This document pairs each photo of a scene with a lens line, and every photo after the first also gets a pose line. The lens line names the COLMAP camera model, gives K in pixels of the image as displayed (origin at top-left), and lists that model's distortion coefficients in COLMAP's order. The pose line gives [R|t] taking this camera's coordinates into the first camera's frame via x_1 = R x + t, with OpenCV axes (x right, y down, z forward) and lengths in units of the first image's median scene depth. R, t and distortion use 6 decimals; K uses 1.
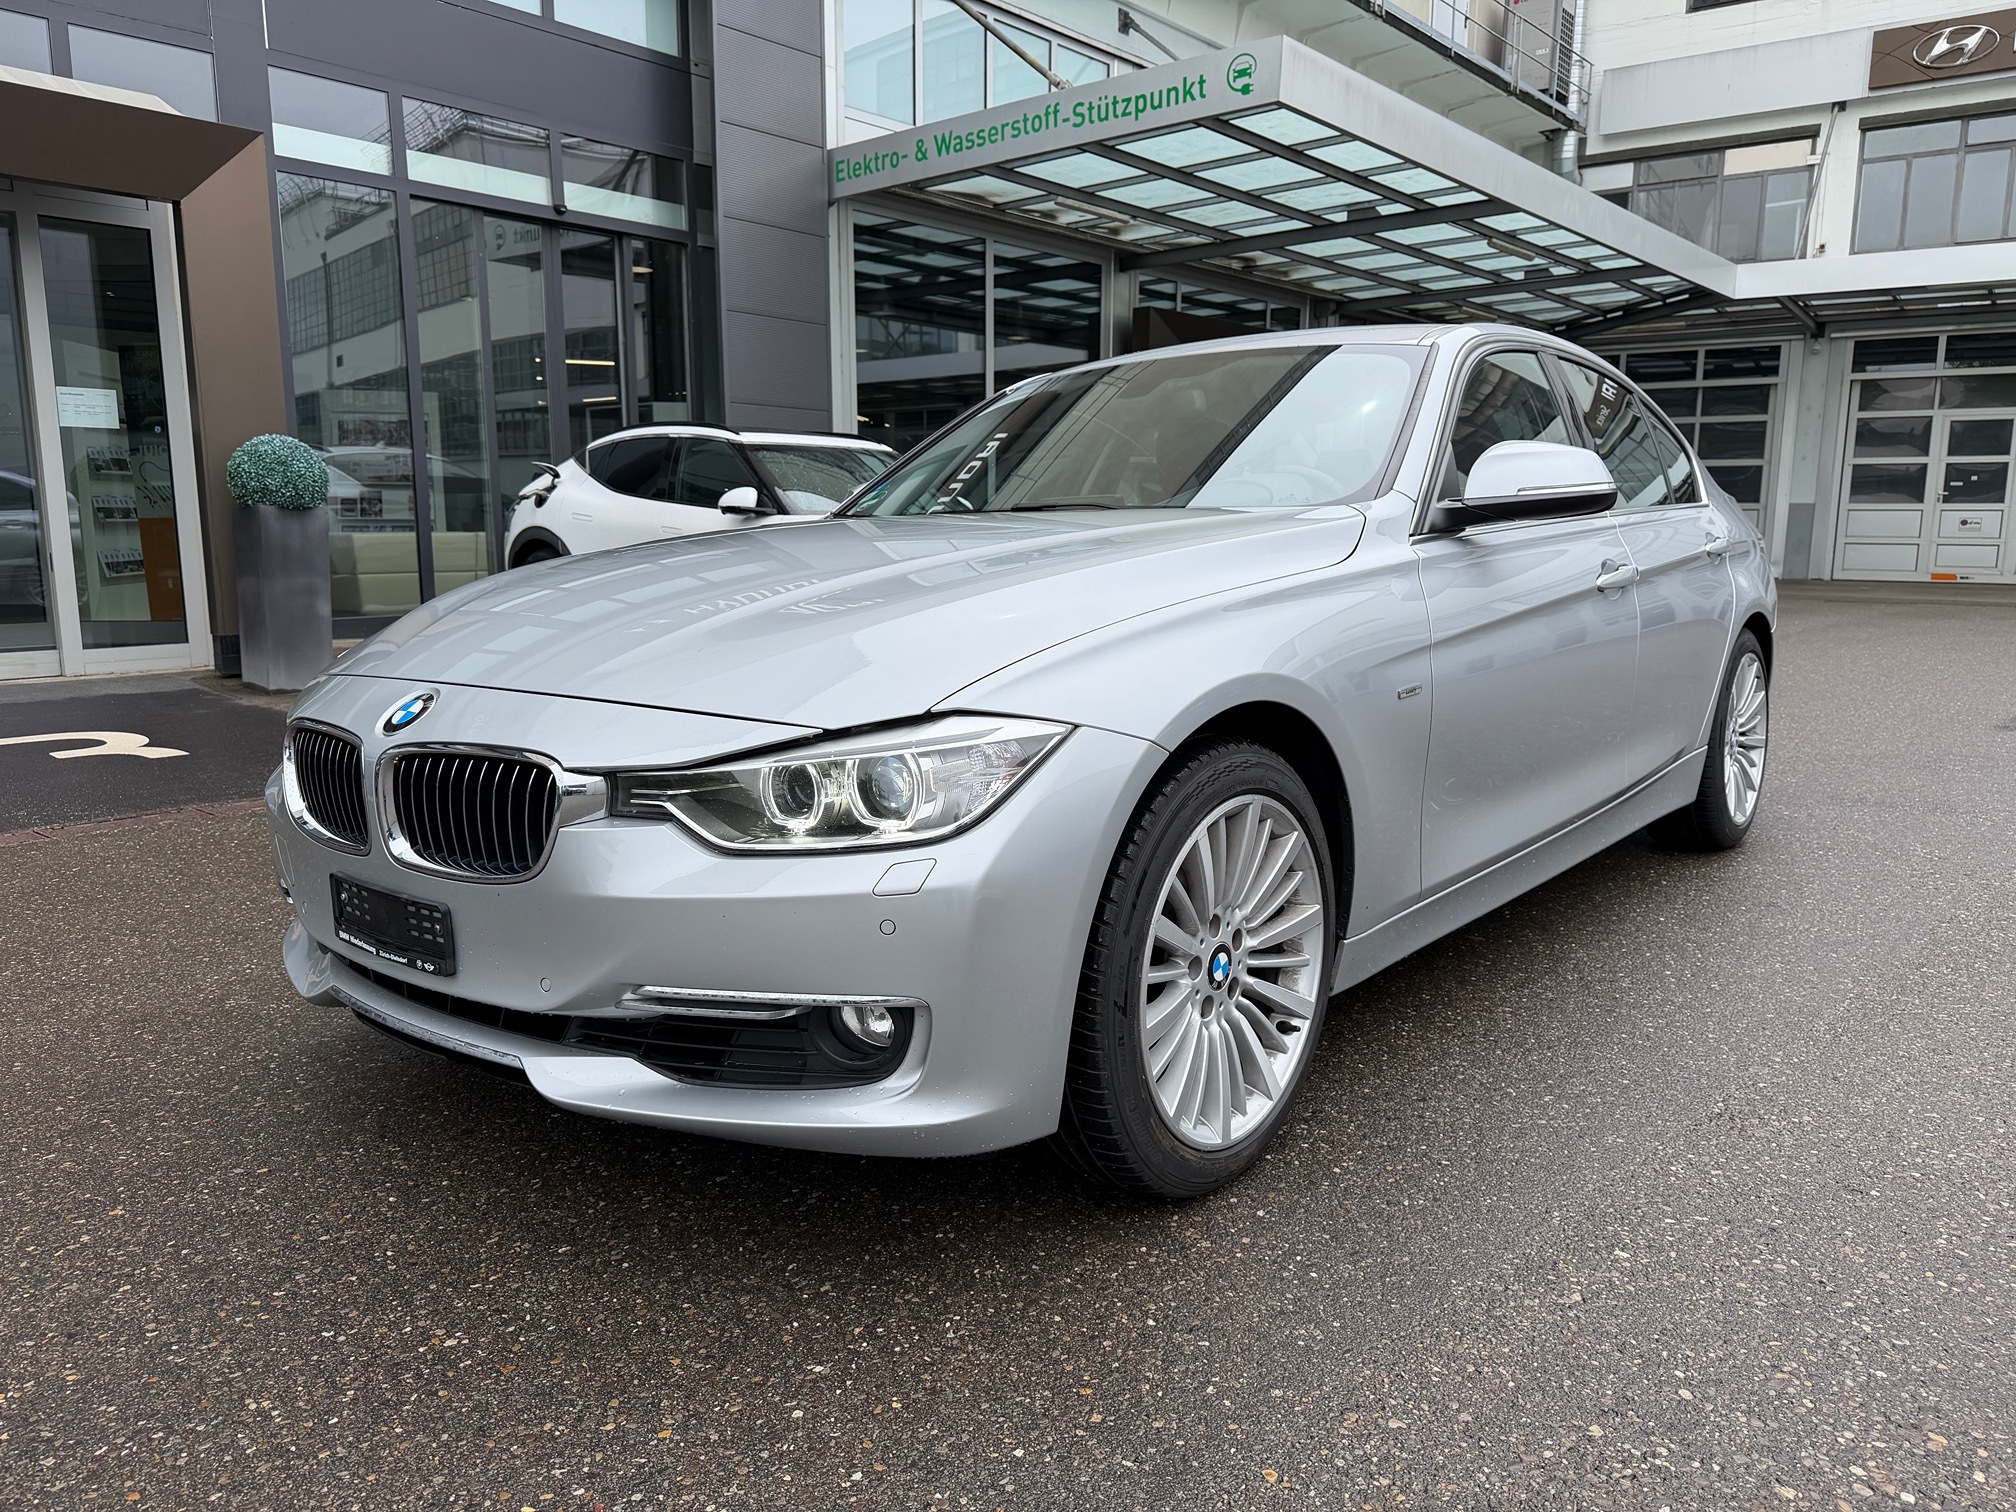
lens RADIAL K [[1422.2, 0, 1008.0], [0, 1422.2, 756.0], [0, 0, 1]] dist [0.004320, -0.003425]
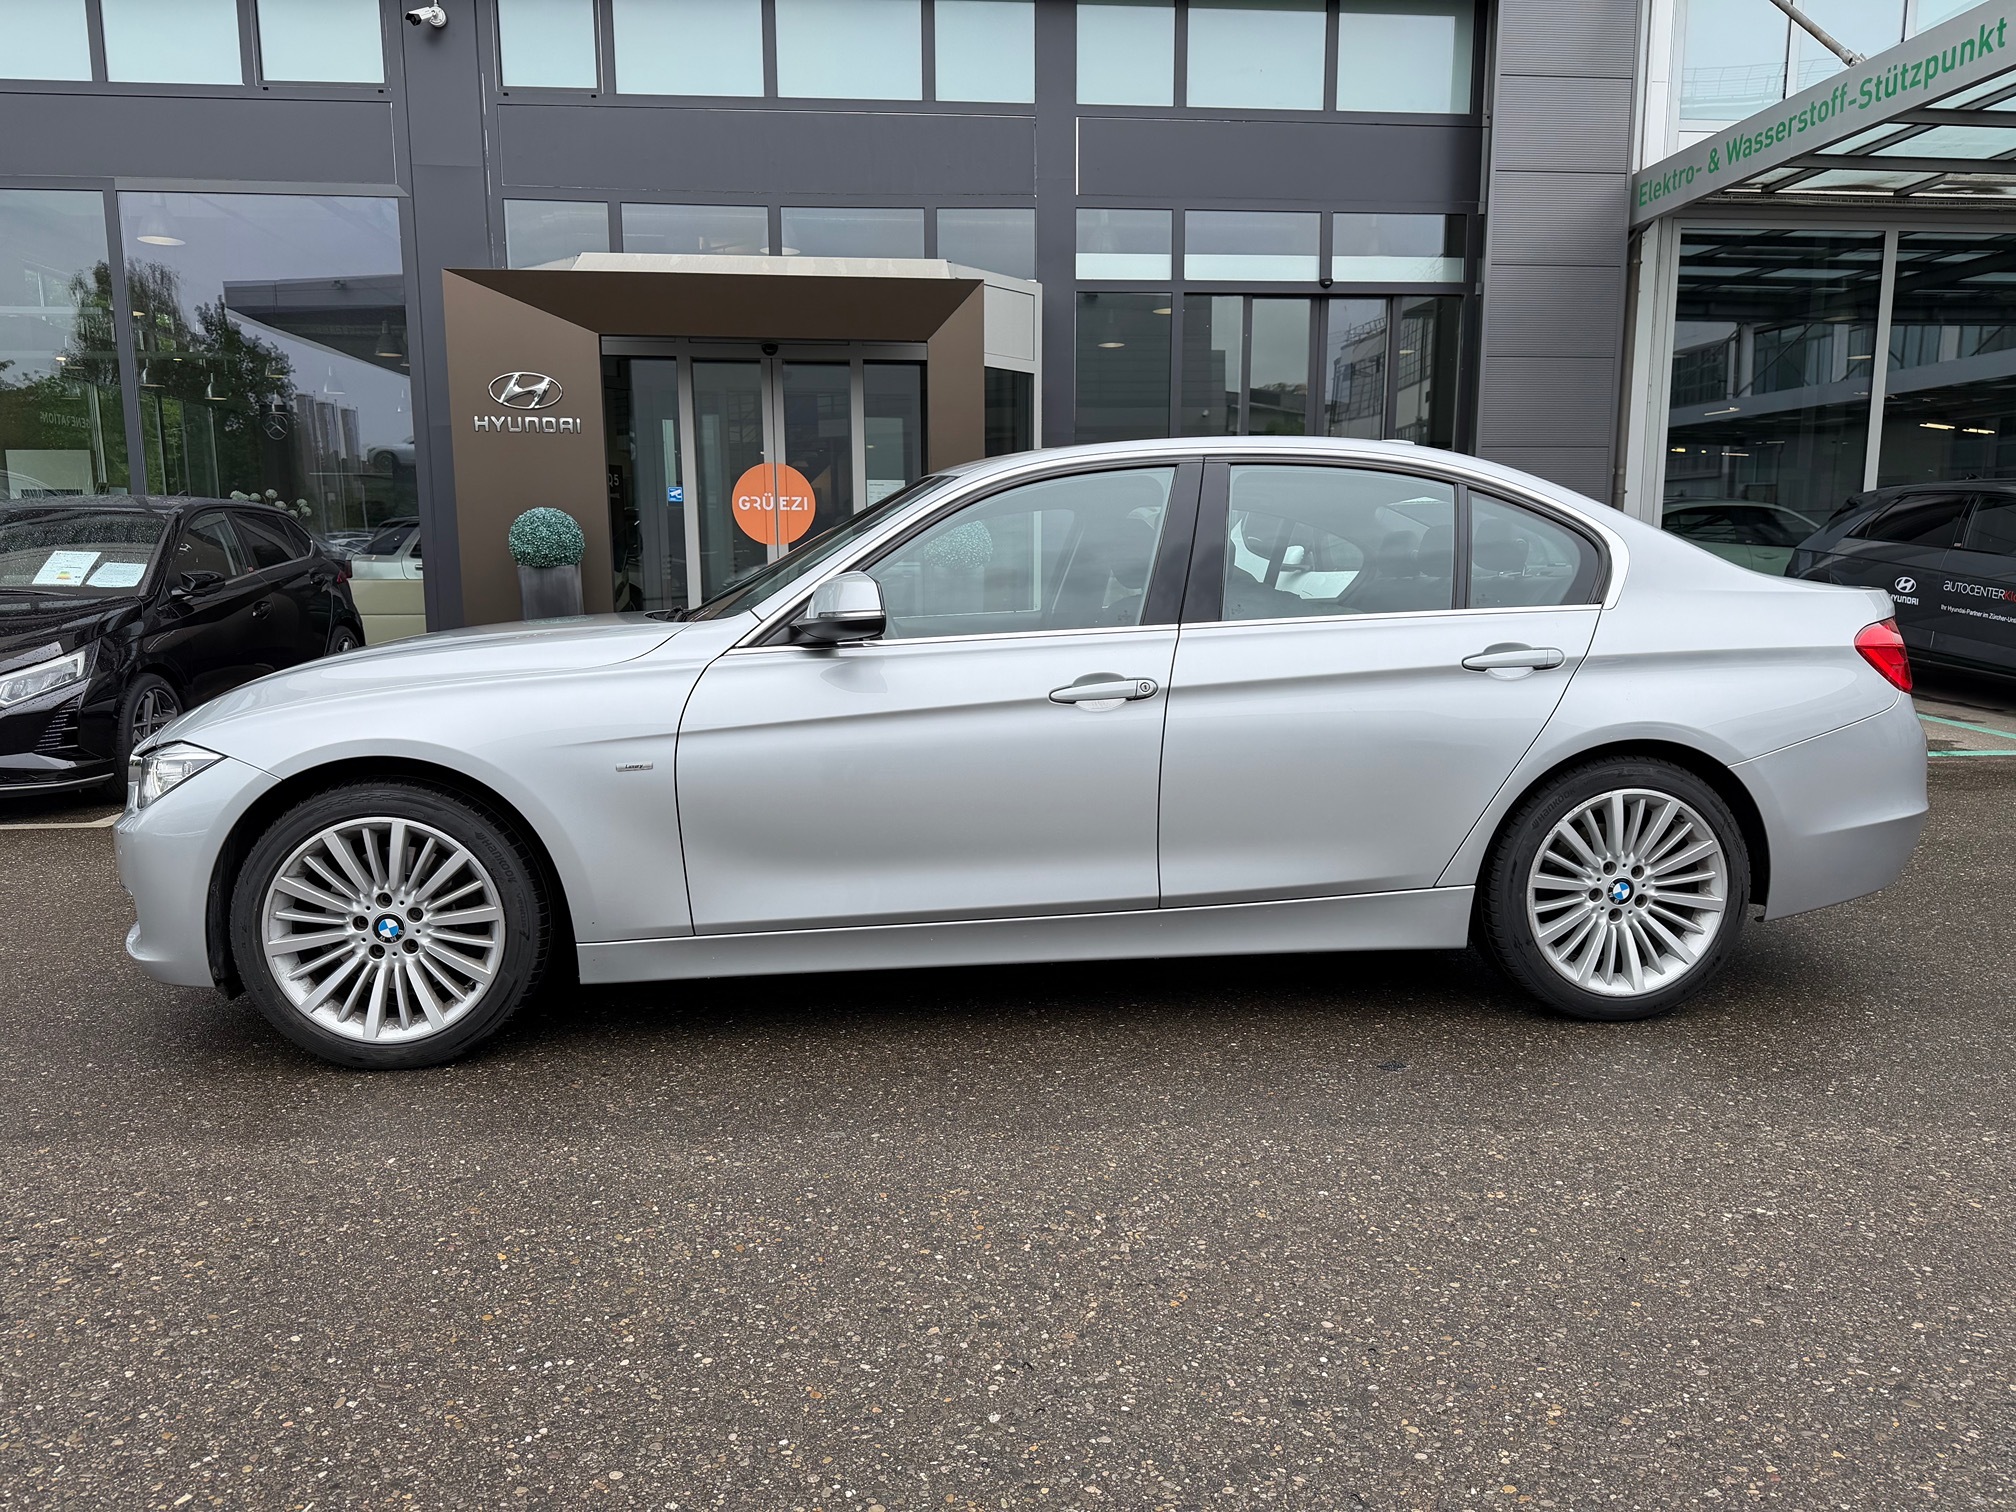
lens RADIAL K [[1422.2, 0, 1008.0], [0, 1422.2, 756.0], [0, 0, 1]] dist [0.004320, -0.003425]
pose [[0.733017, 0.093830, -0.673708, 0.280652], [-0.104341, 0.994229, 0.024944, -0.025090], [0.672160, 0.052011, 0.738577, 0.048688]]
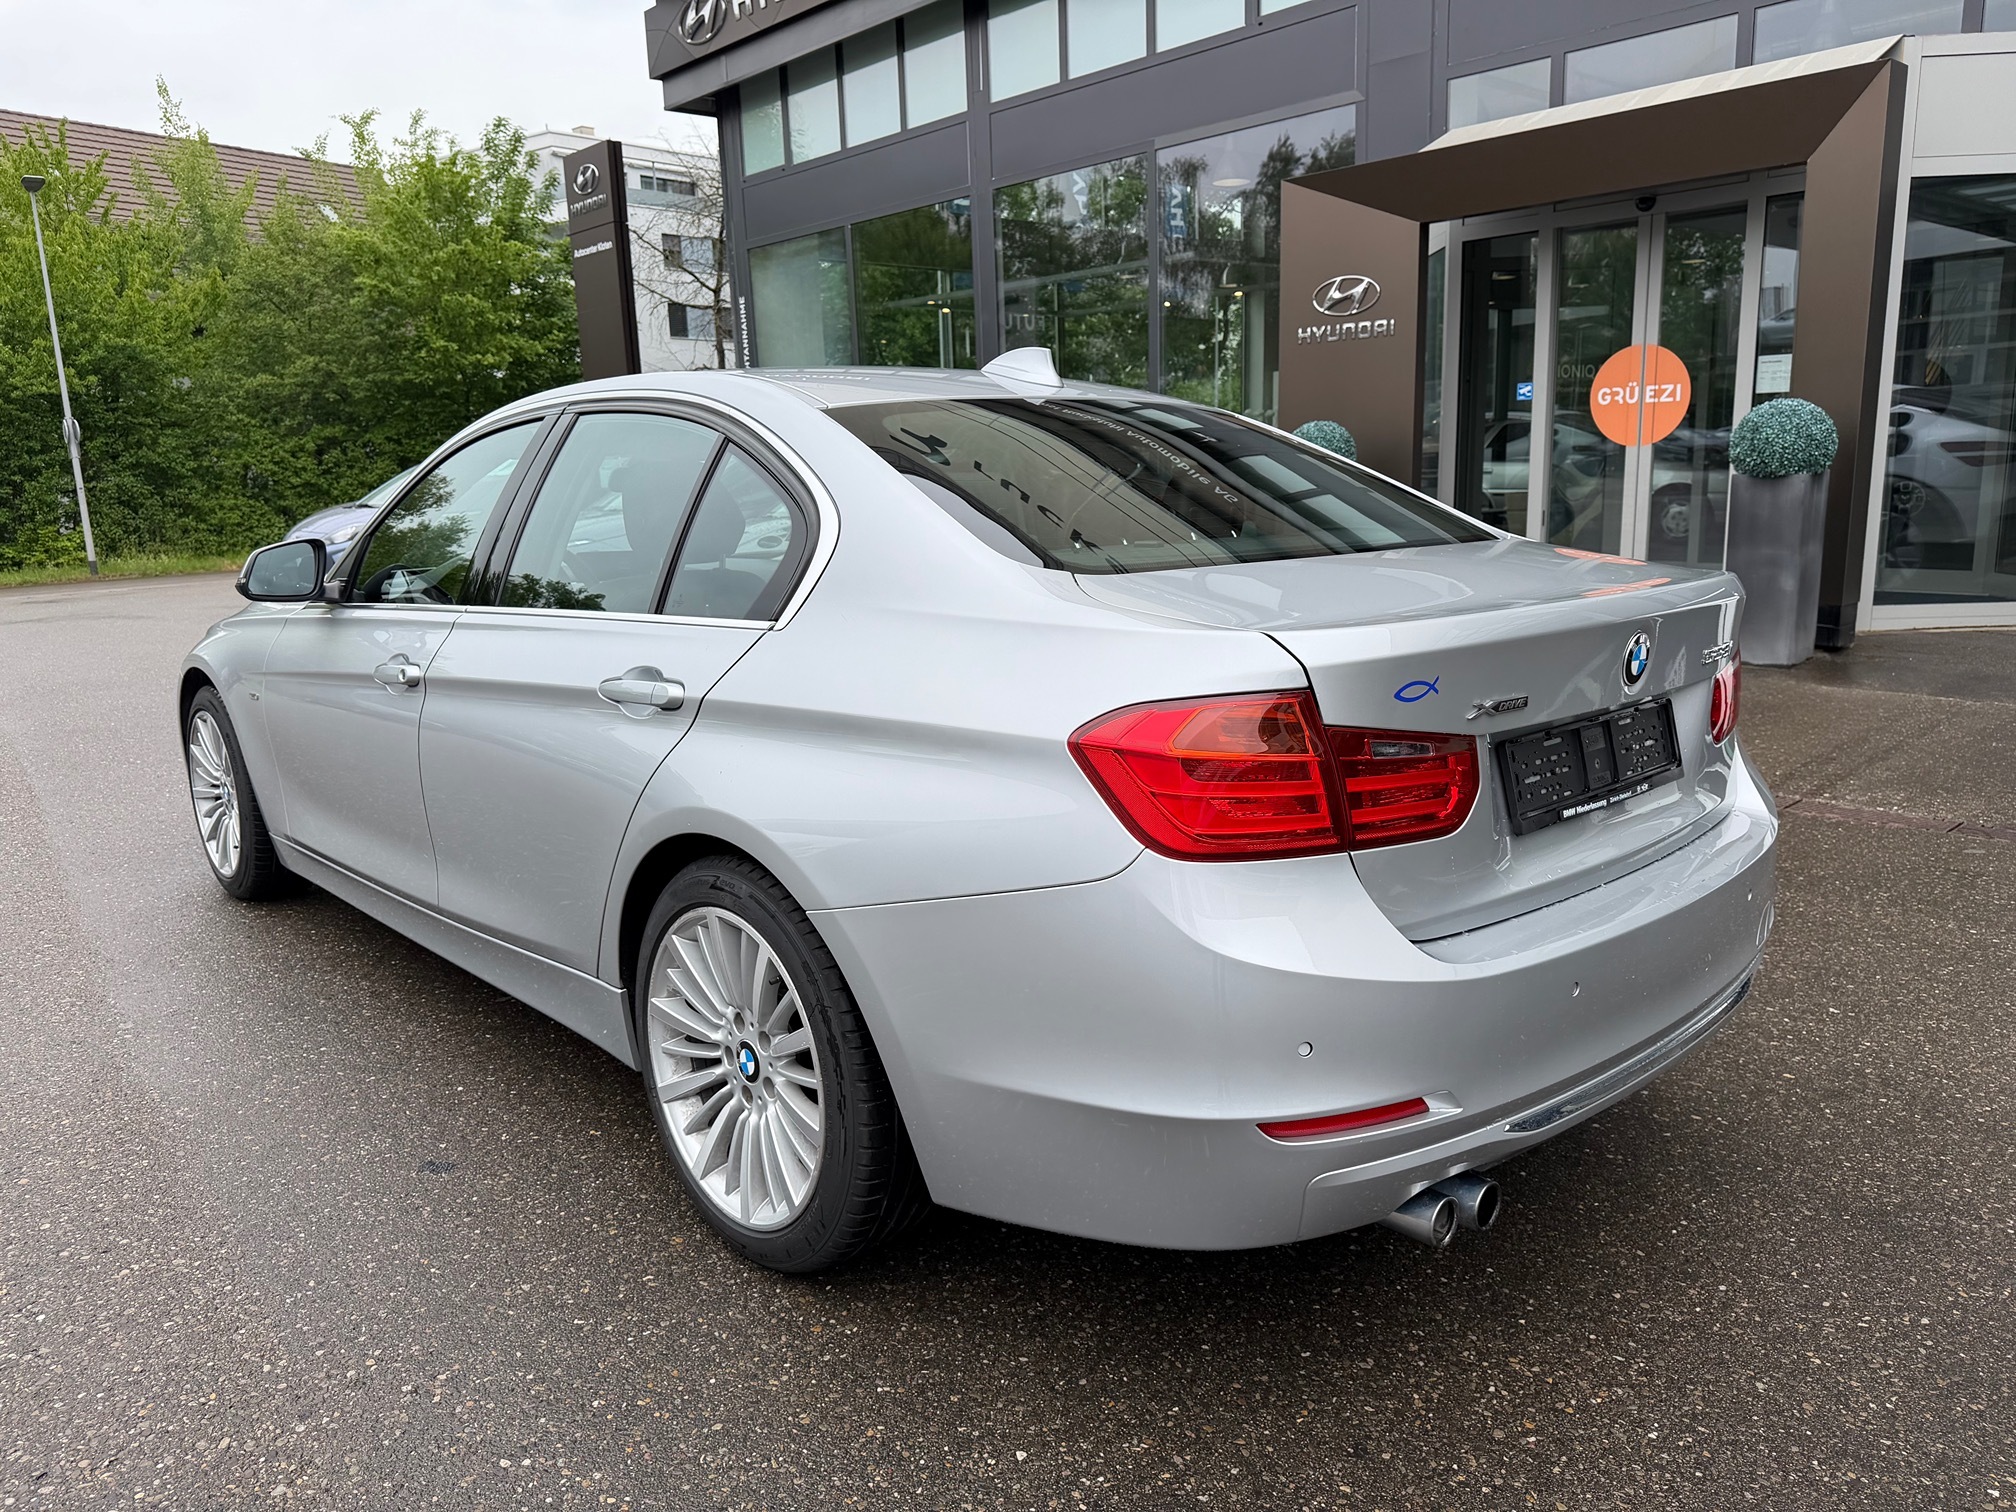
lens RADIAL K [[1374.6, 0, 1008.0], [0, 1374.6, 756.0], [0, 0, 1]] dist [0.084242, -0.001988]
pose [[-0.085735, 0.209009, -0.974148, 0.344901], [-0.132536, 0.966666, 0.219068, -0.085363], [0.987463, 0.147891, -0.055176, 0.373591]]
